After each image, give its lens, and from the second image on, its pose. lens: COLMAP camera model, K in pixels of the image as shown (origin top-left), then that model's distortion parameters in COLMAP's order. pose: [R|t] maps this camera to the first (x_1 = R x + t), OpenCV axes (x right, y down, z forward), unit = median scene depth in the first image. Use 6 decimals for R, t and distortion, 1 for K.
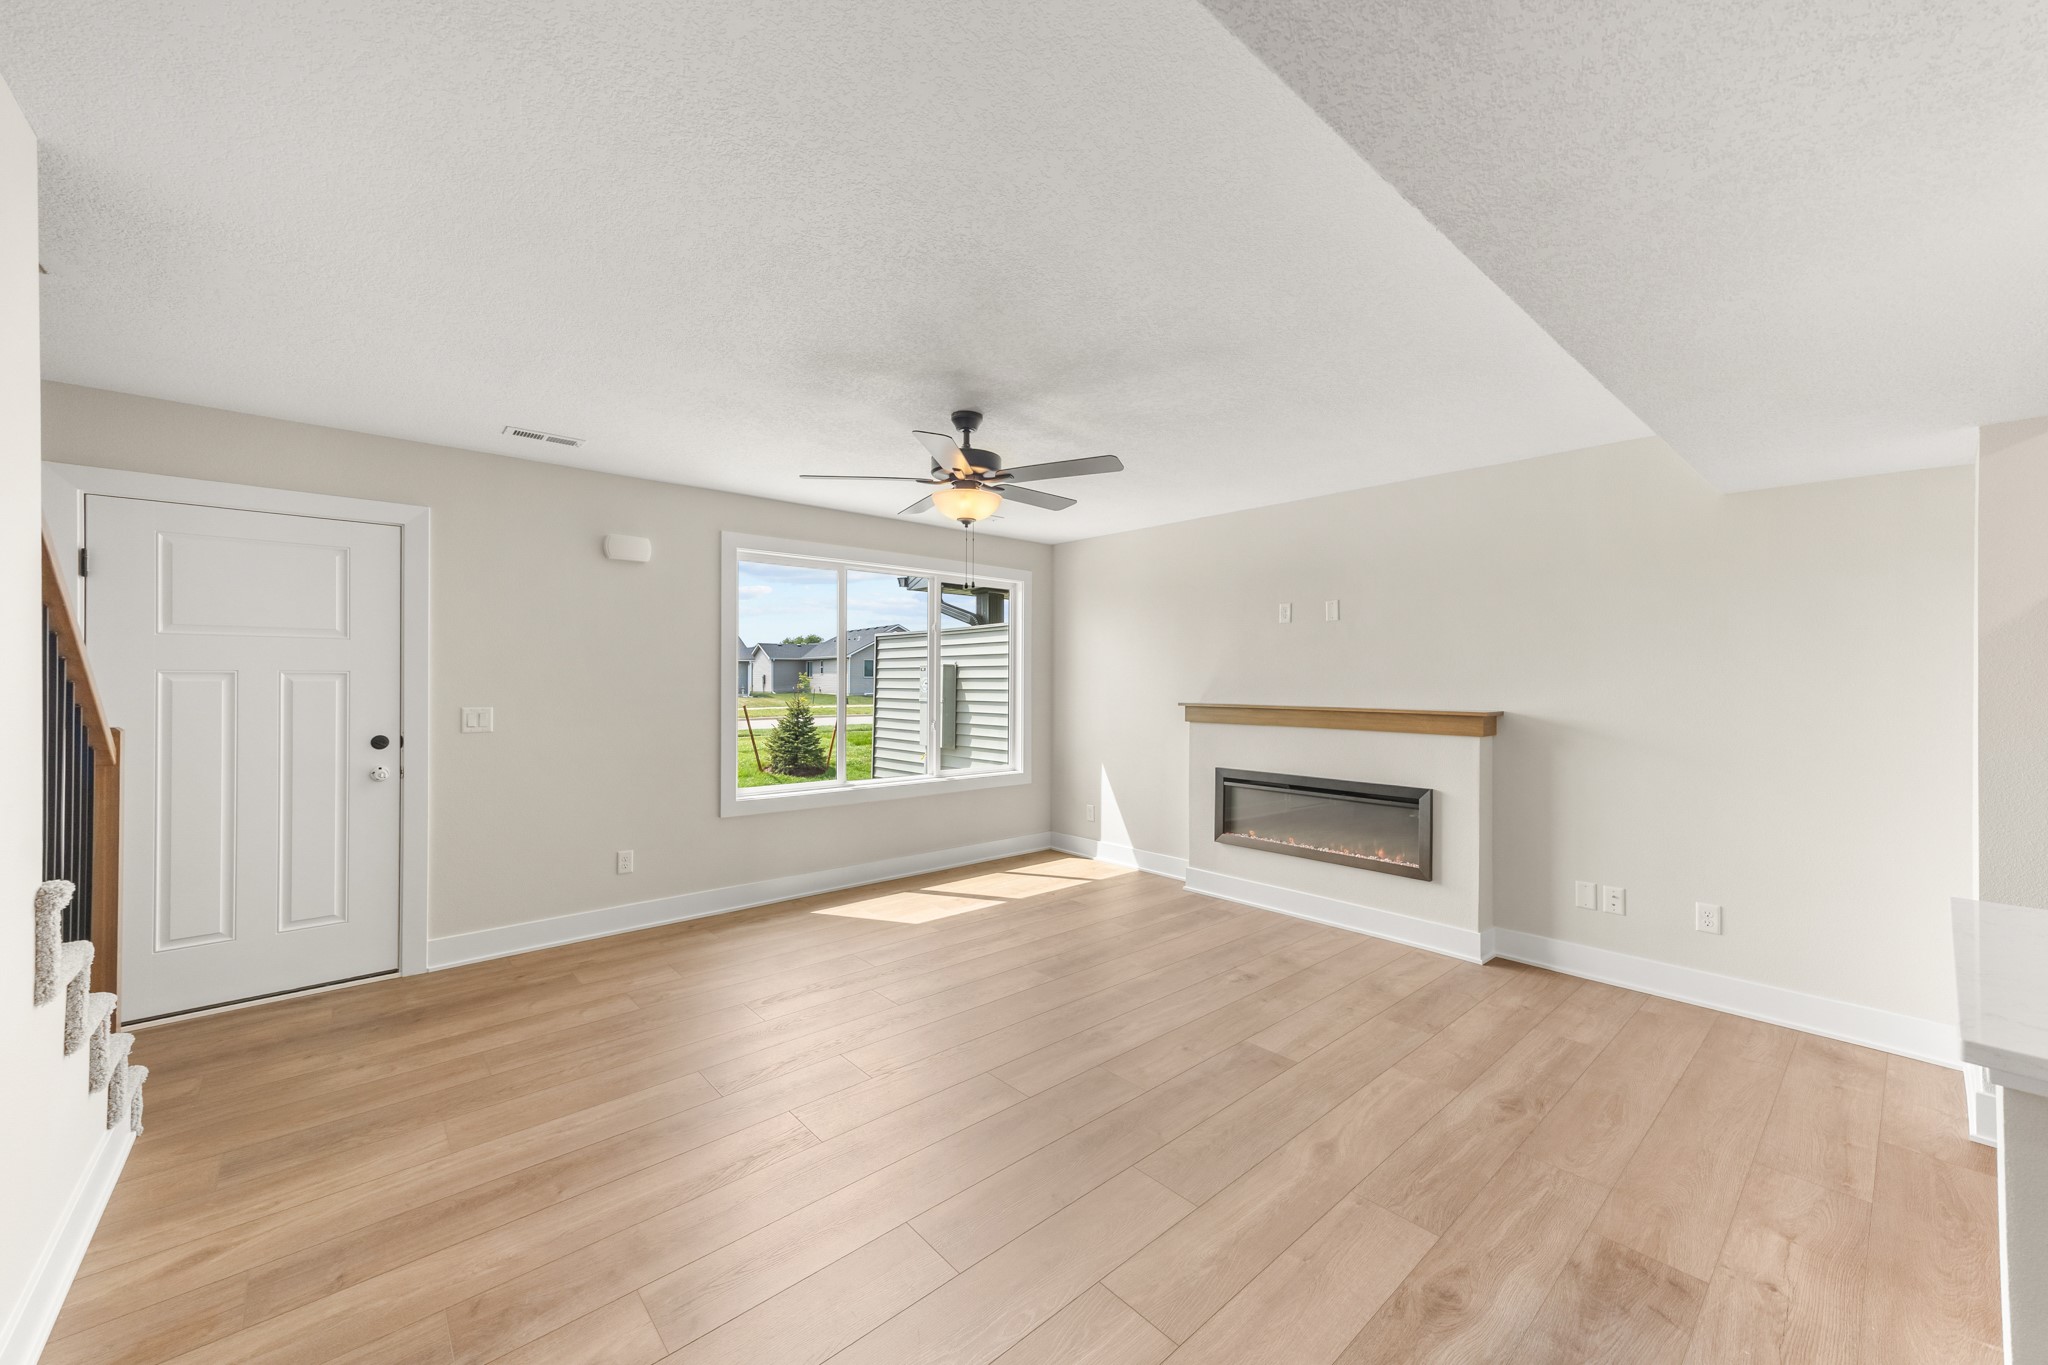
lens RADIAL K [[779.9, 0, 1023.1], [0, 779.9, 680.7], [0, 0, 1]] dist [0.012317, 0.001363]
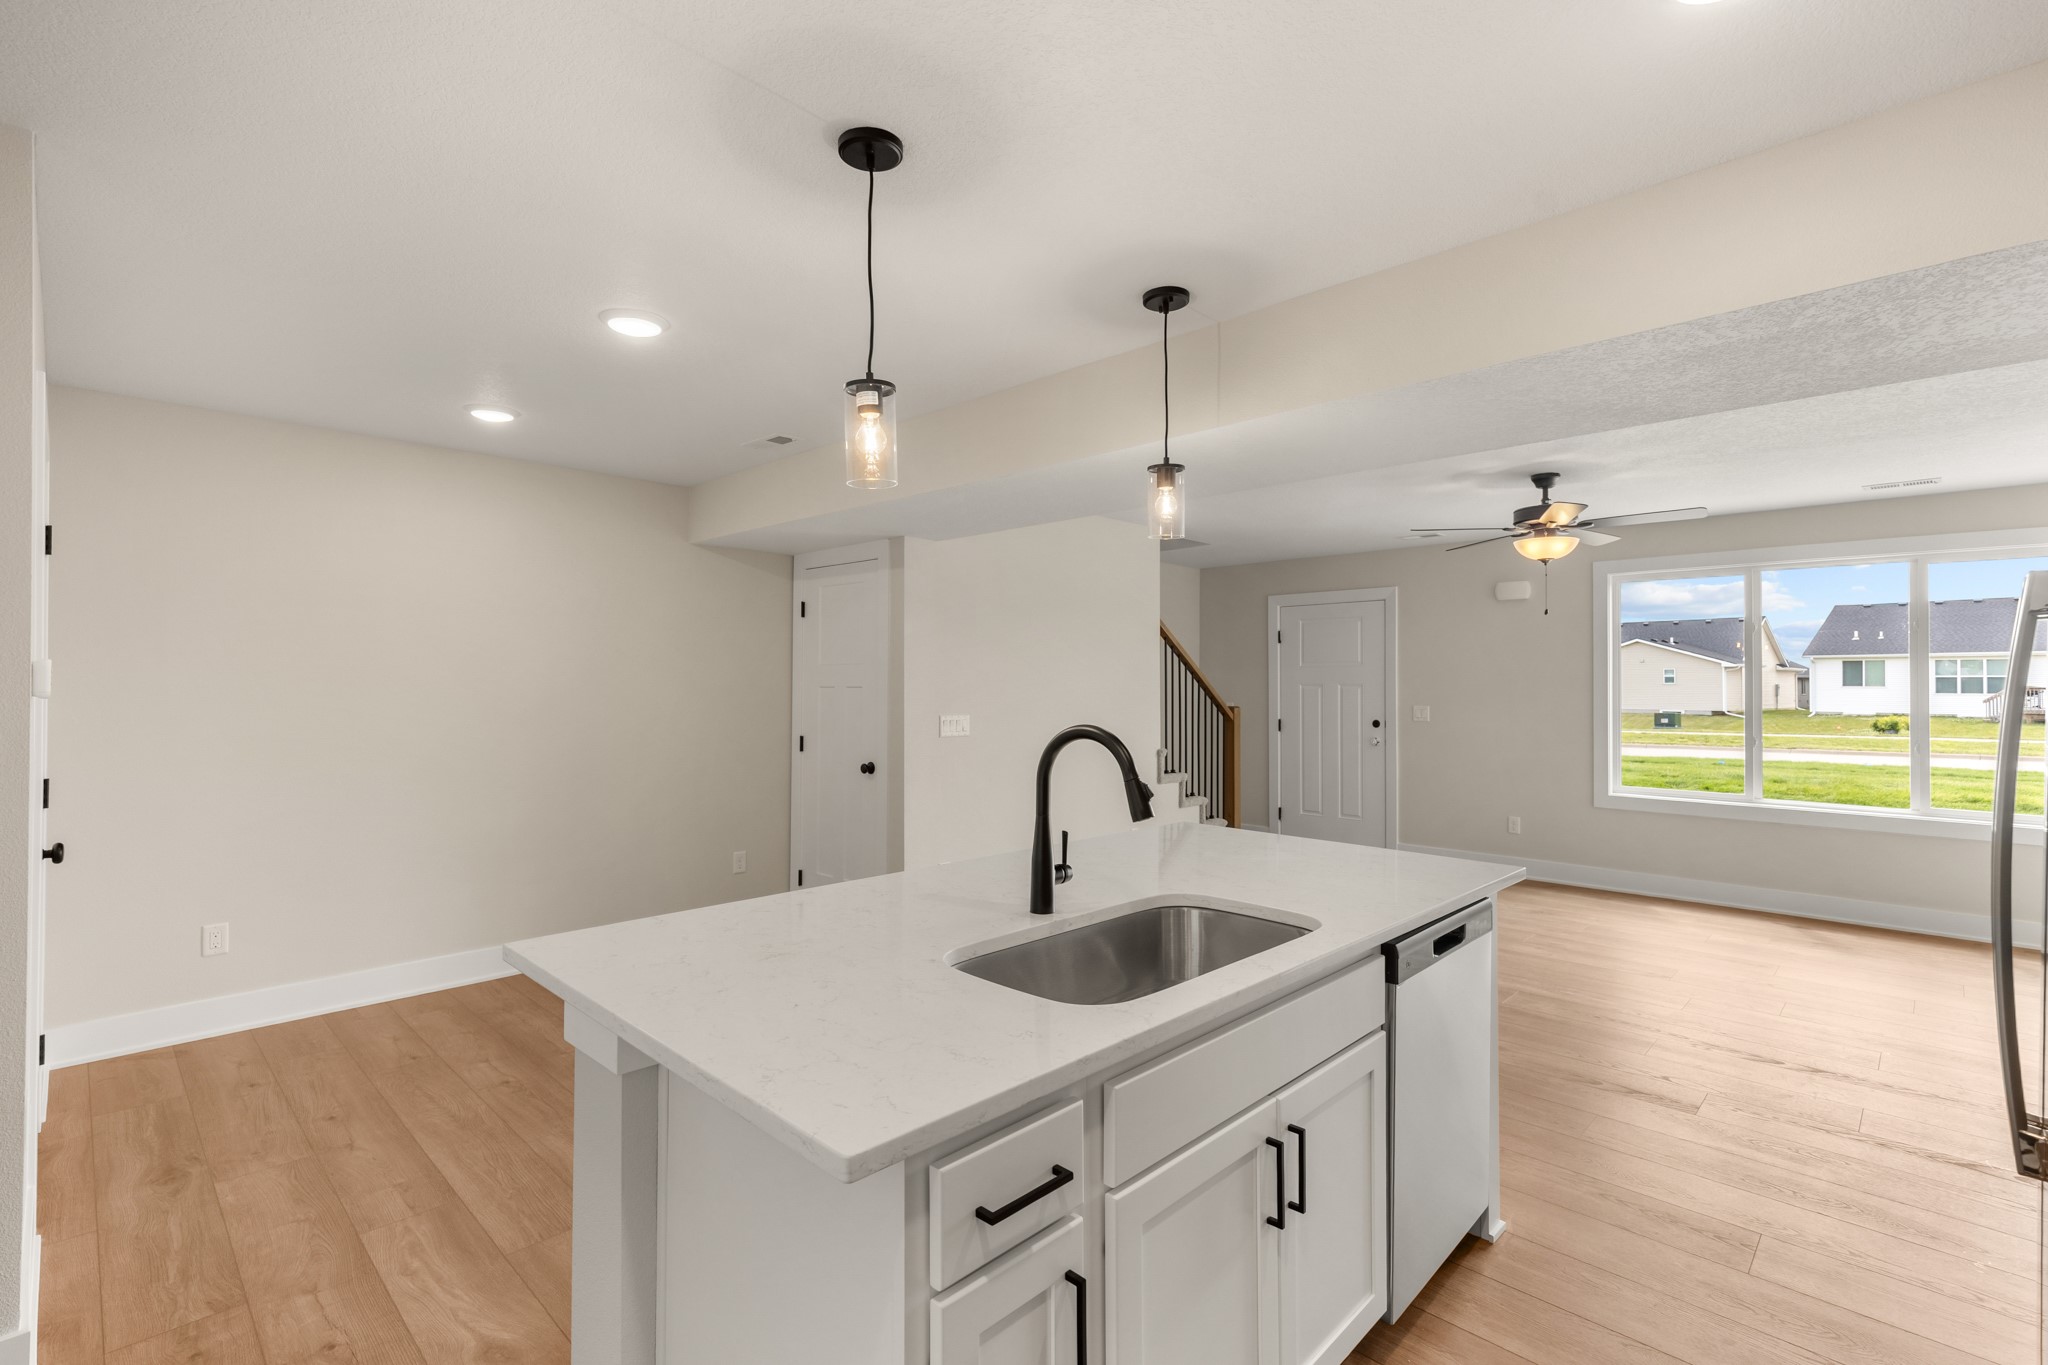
lens RADIAL K [[934.2, 0, 1027.8], [0, 934.2, 680.6], [0, 0, 1]] dist [0.010164, 0.000216]
pose [[0.074095, -0.005234, -0.997237, 1.103959], [-0.003111, 0.999980, -0.005480, -0.003980], [0.997246, 0.003508, 0.074077, 0.061310]]
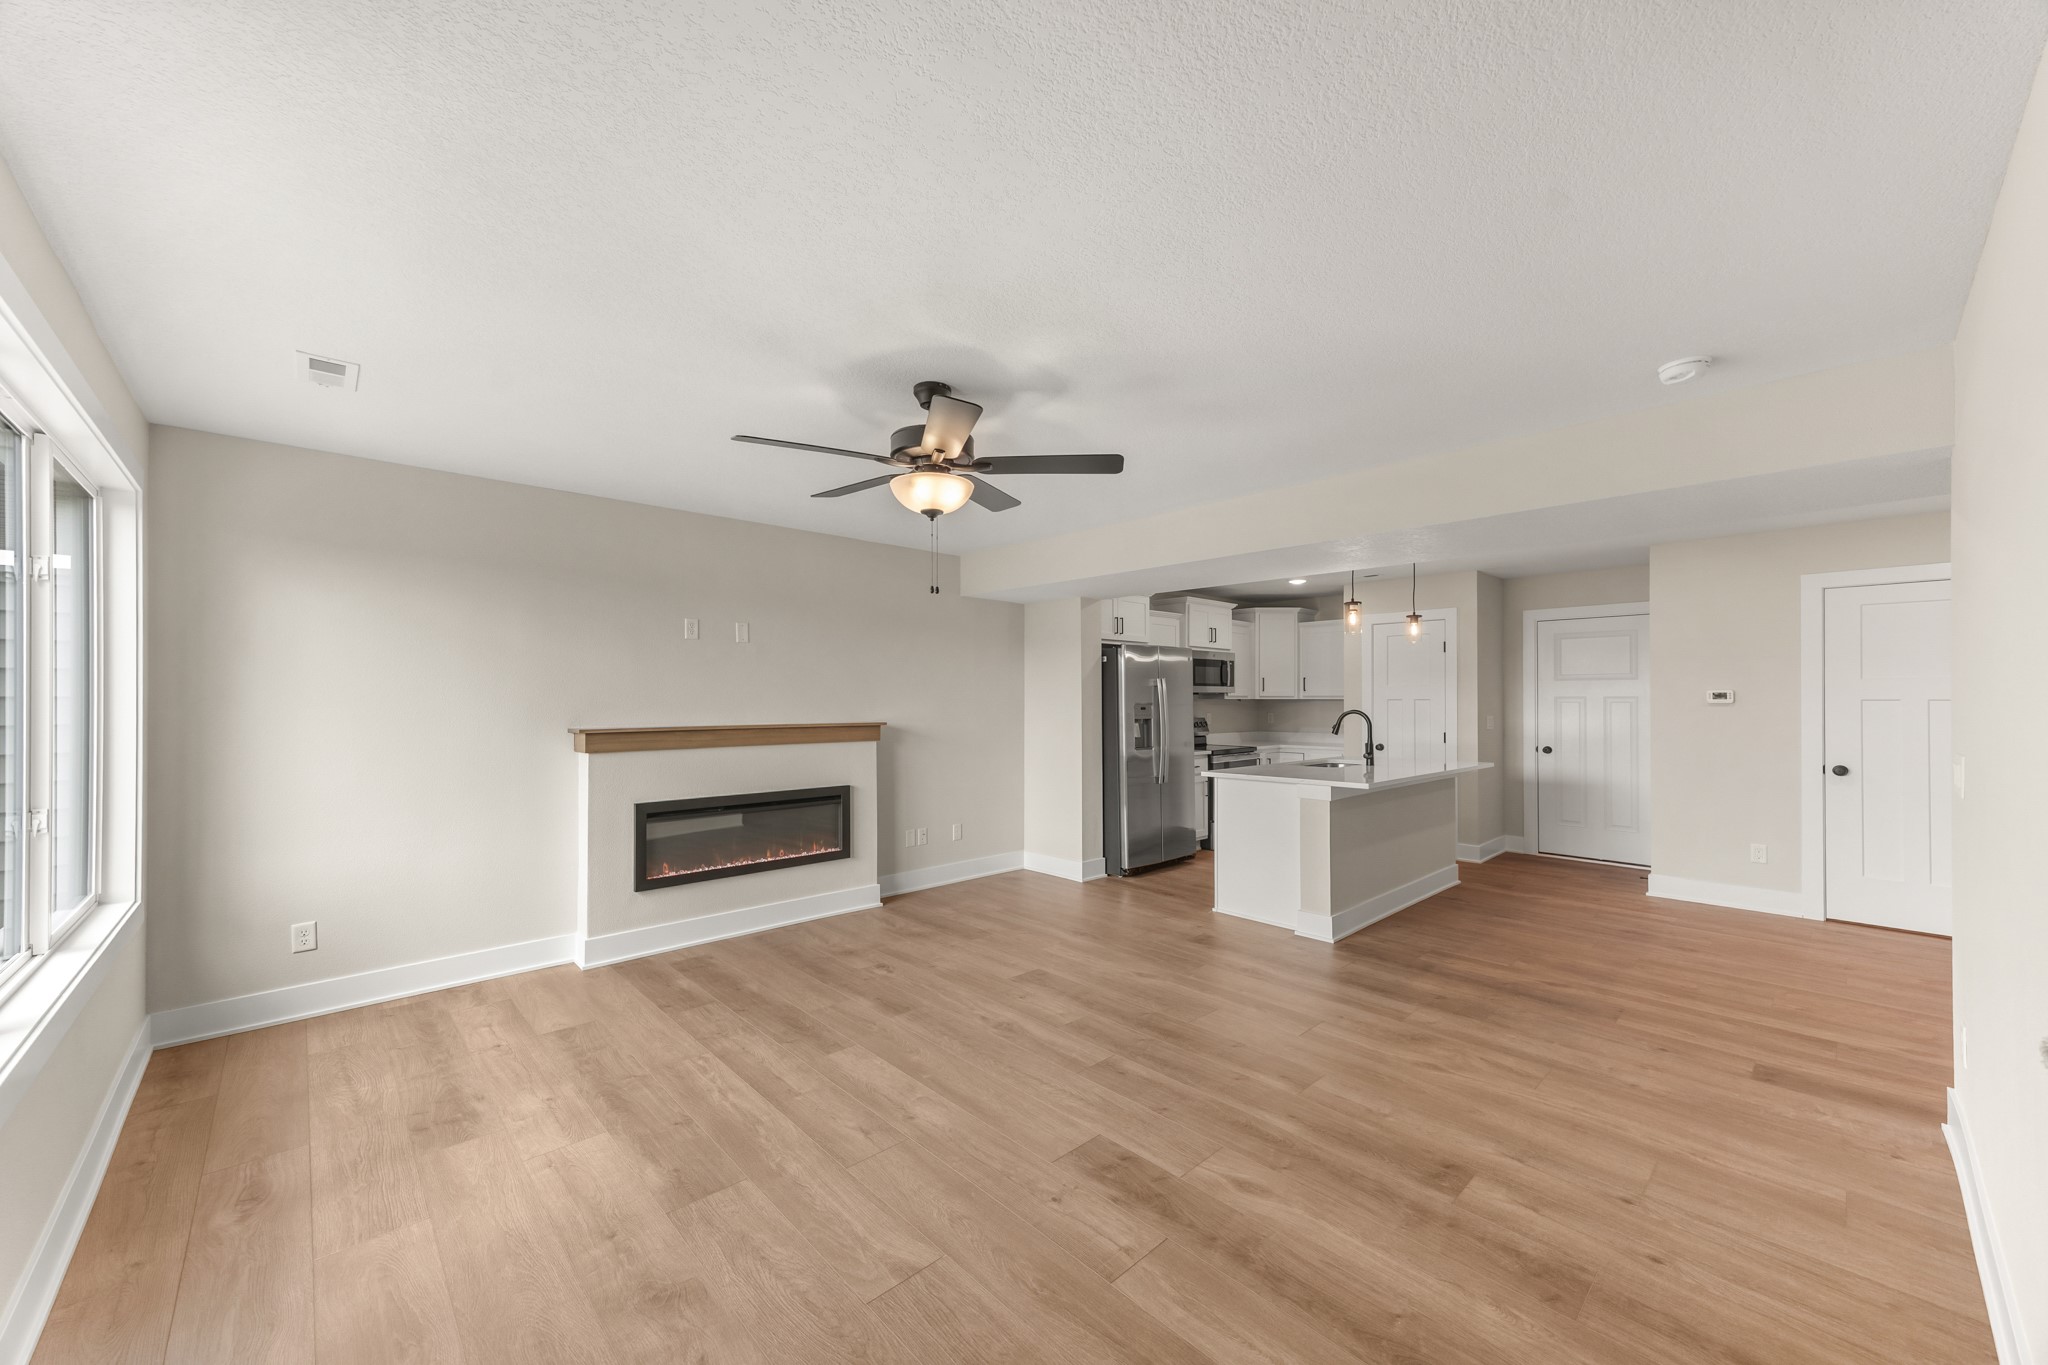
lens RADIAL K [[779.9, 0, 1020.2], [0, 779.9, 696.5], [0, 0, 1]] dist [0.012317, 0.001363]
pose [[-0.029387, -0.000852, 0.999568, -0.759769], [0.000373, 1.000000, 0.000863, -0.006144], [-0.999568, 0.000398, -0.029387, 0.766648]]
